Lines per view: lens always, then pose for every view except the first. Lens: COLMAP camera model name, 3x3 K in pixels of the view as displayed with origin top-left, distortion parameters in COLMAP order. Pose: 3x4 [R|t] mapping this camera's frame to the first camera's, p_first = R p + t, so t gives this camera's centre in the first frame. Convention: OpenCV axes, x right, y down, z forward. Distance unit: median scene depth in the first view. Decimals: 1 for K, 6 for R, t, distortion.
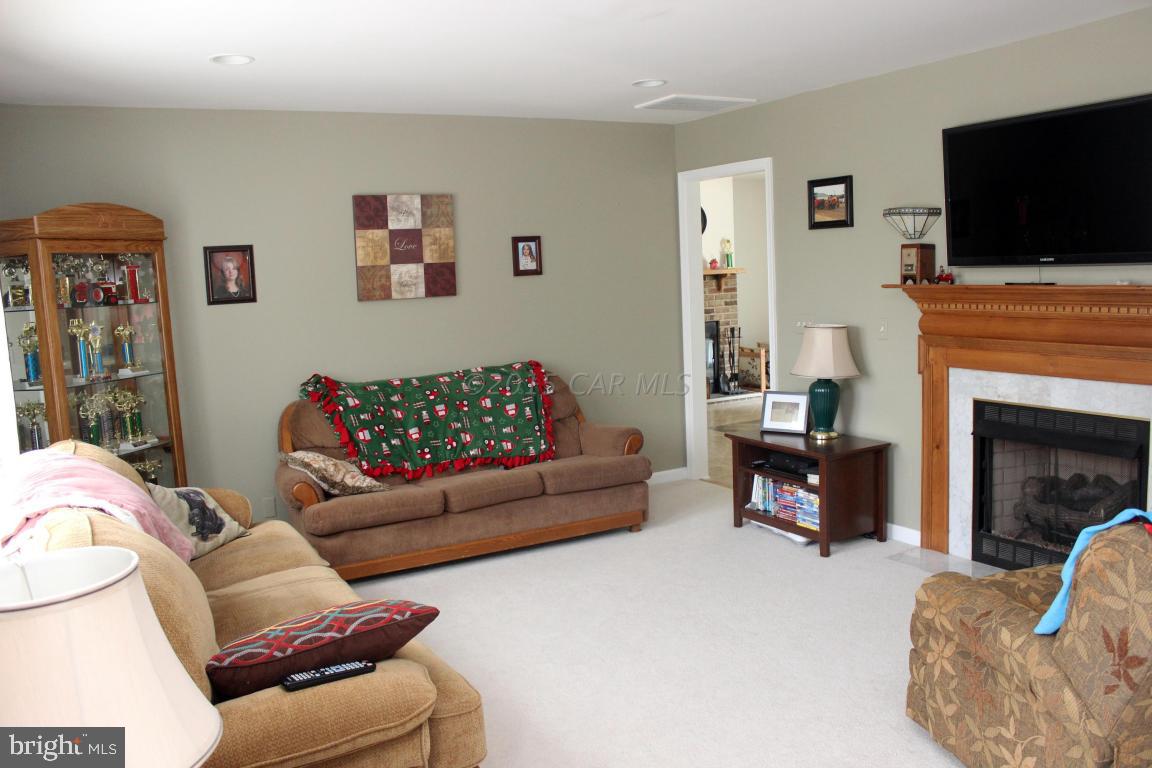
lens RADIAL K [[943.4, 0, 580.8], [0, 943.4, 372.8], [0, 0, 1]] dist [-0.166760, 0.141448]
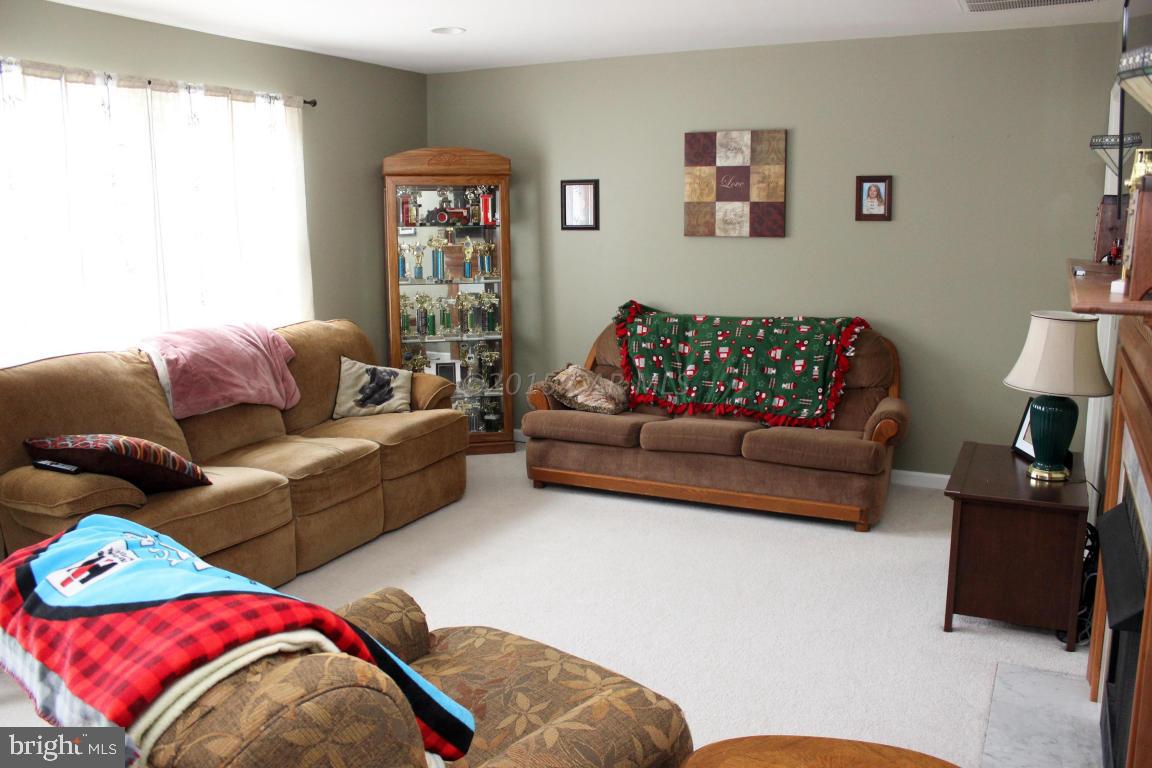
lens RADIAL K [[943.4, 0, 580.8], [0, 943.4, 372.8], [0, 0, 1]] dist [-0.166760, 0.141448]
pose [[0.561128, 0.176374, -0.808720, 0.556012], [-0.110452, 0.984251, 0.138020, -0.057401], [0.820327, 0.011878, 0.571772, 0.309803]]
